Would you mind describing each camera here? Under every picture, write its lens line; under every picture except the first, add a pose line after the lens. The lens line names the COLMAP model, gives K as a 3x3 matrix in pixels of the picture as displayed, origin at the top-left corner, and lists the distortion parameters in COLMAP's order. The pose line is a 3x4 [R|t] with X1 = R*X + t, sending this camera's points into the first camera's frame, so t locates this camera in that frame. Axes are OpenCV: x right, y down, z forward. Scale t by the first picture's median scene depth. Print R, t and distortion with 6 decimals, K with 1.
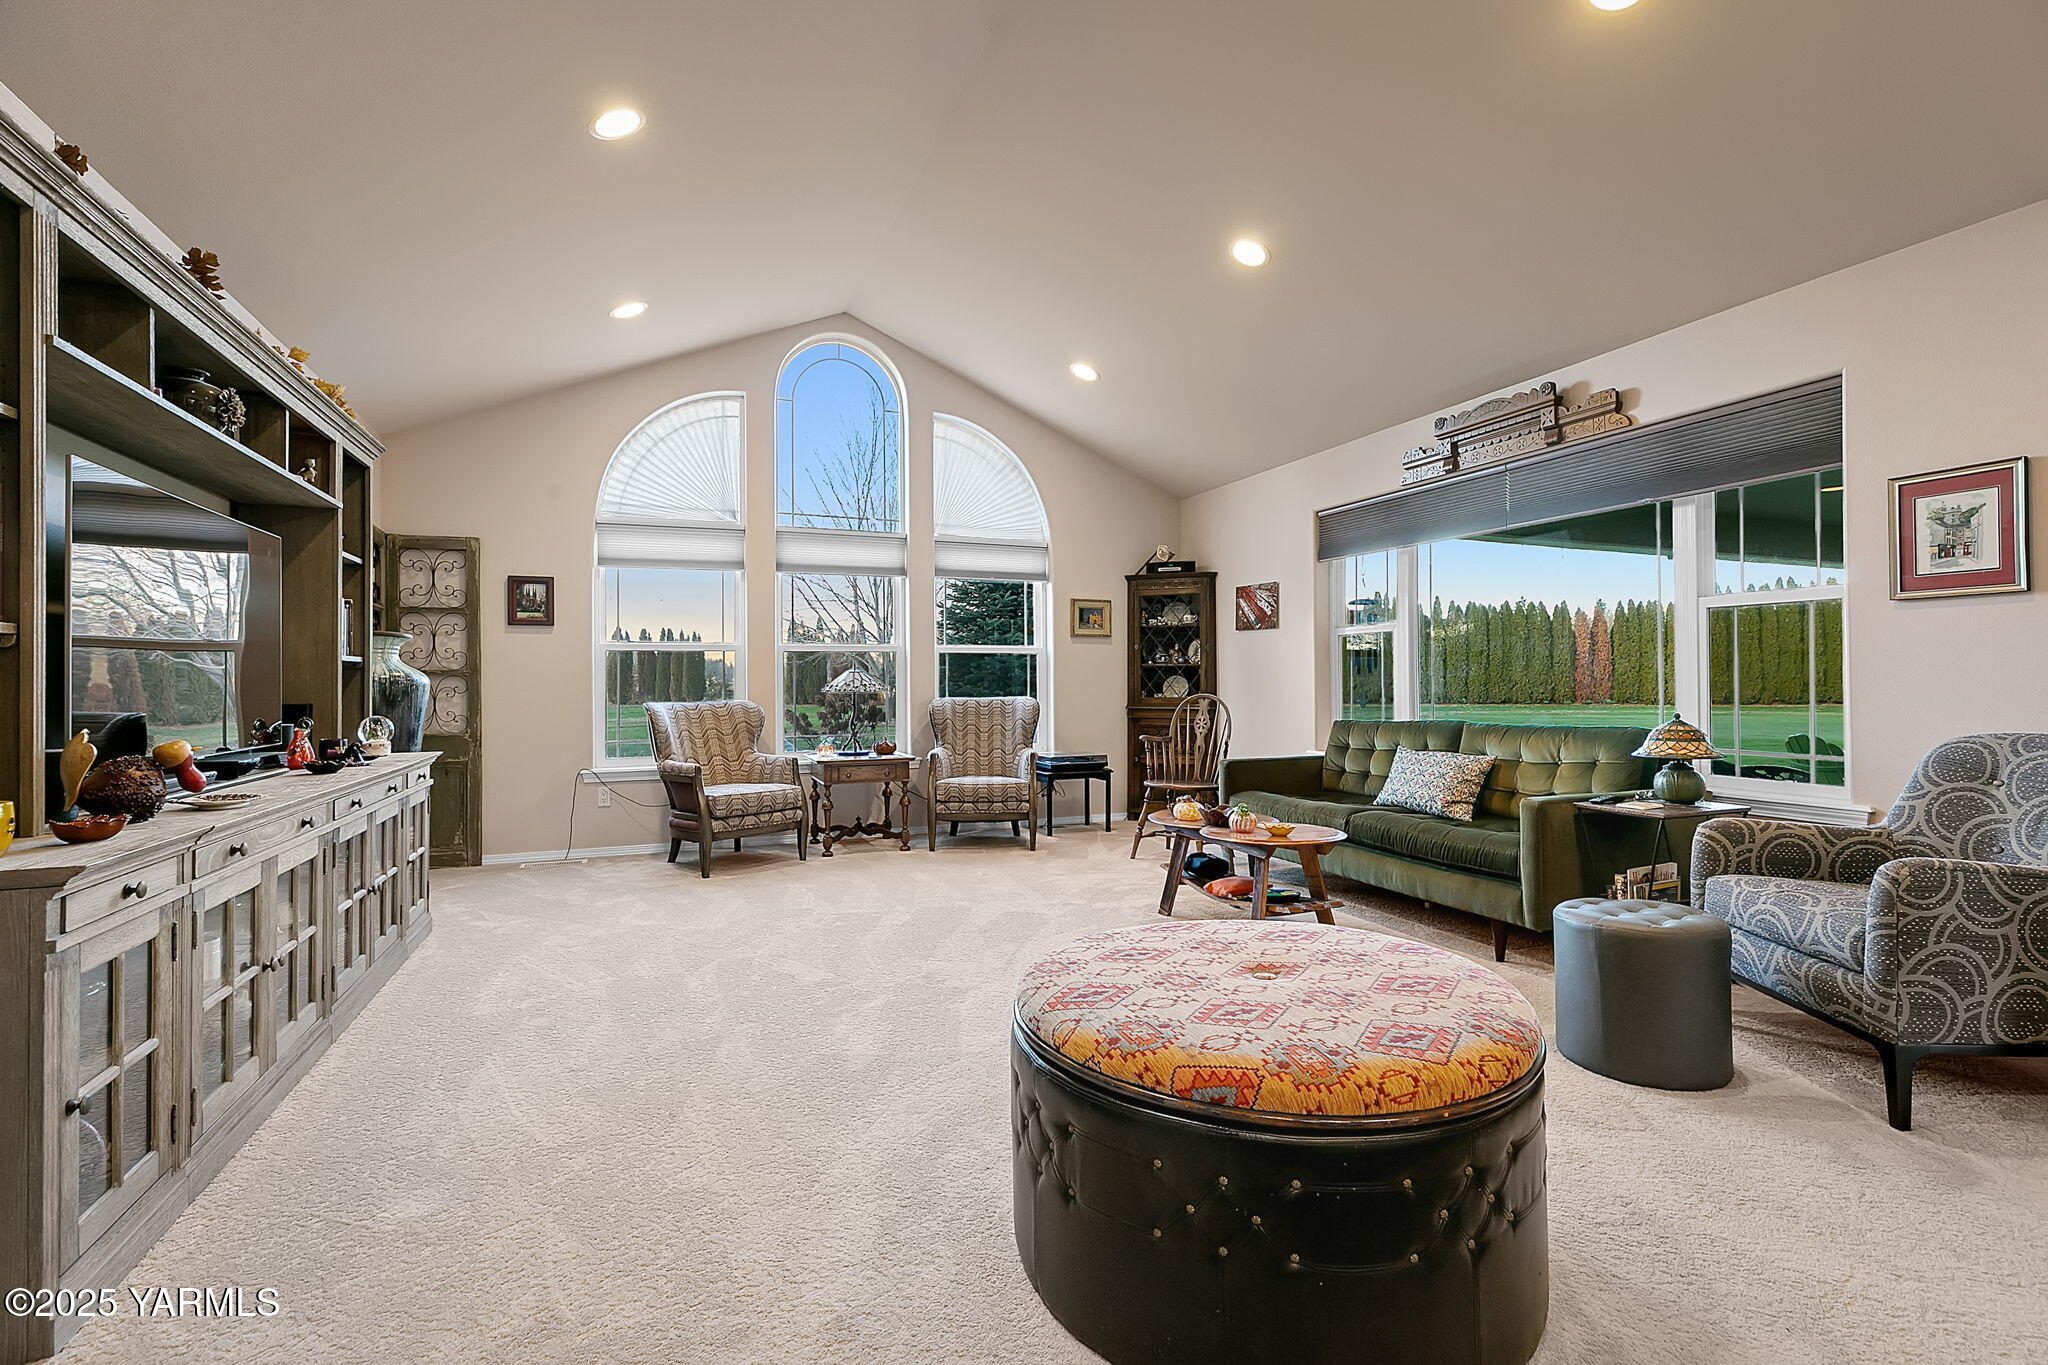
lens RADIAL K [[931.5, 0, 1024.5], [0, 931.5, 672.6], [0, 0, 1]] dist [0.005924, -0.000496]
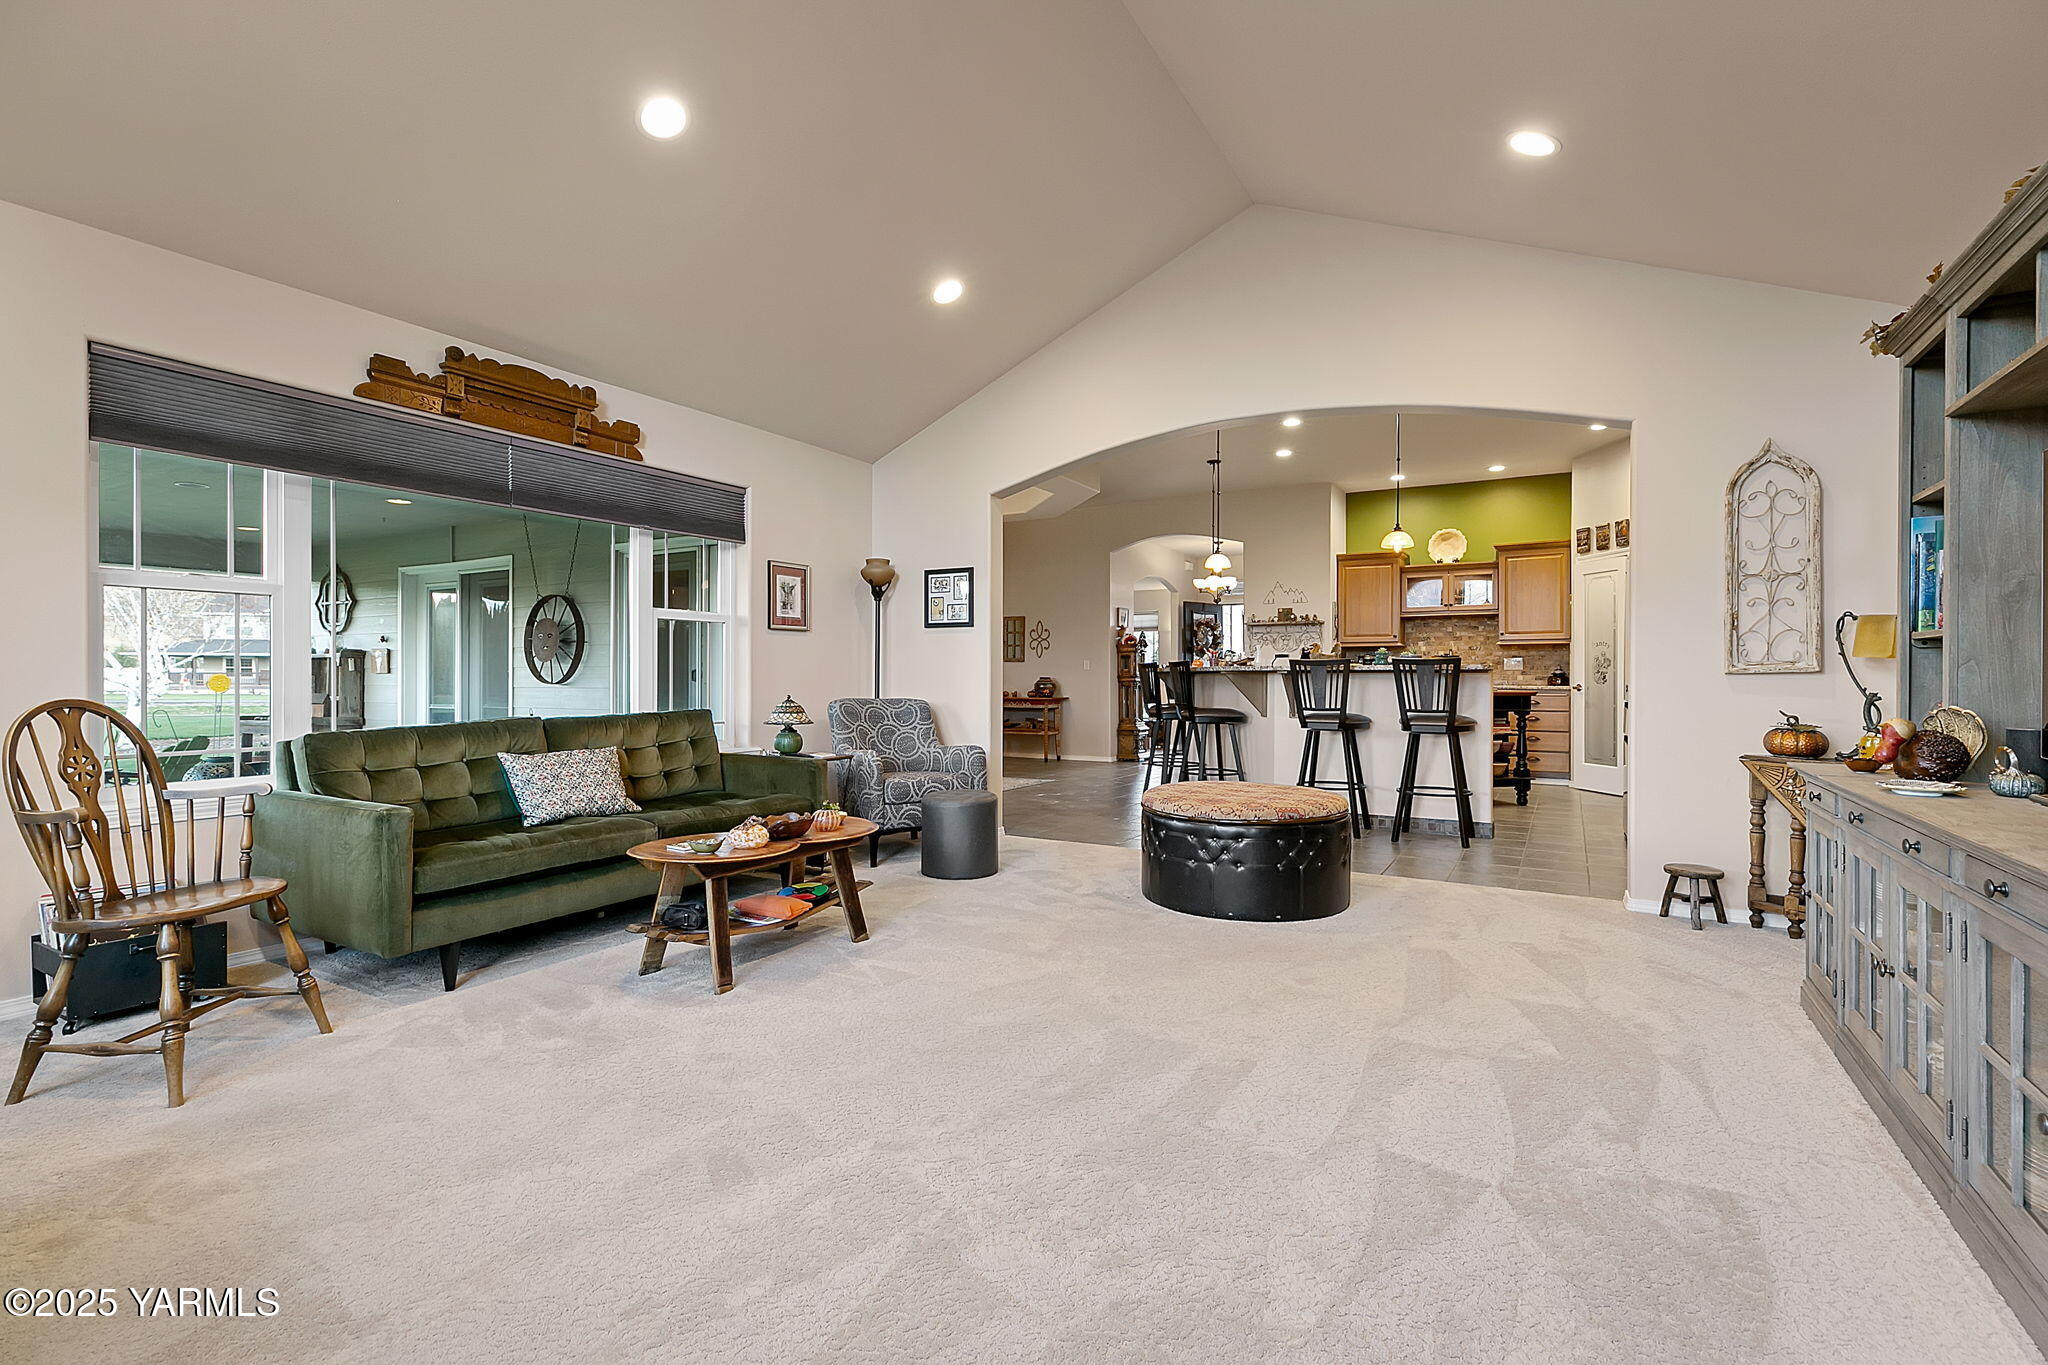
lens RADIAL K [[931.5, 0, 1011.2], [0, 931.5, 686.4], [0, 0, 1]] dist [0.005924, -0.000496]
pose [[-0.608075, -0.003259, 0.793873, -0.770061], [-0.004063, 0.999991, 0.000994, 0.028859], [-0.793869, -0.002621, -0.608083, 1.746705]]
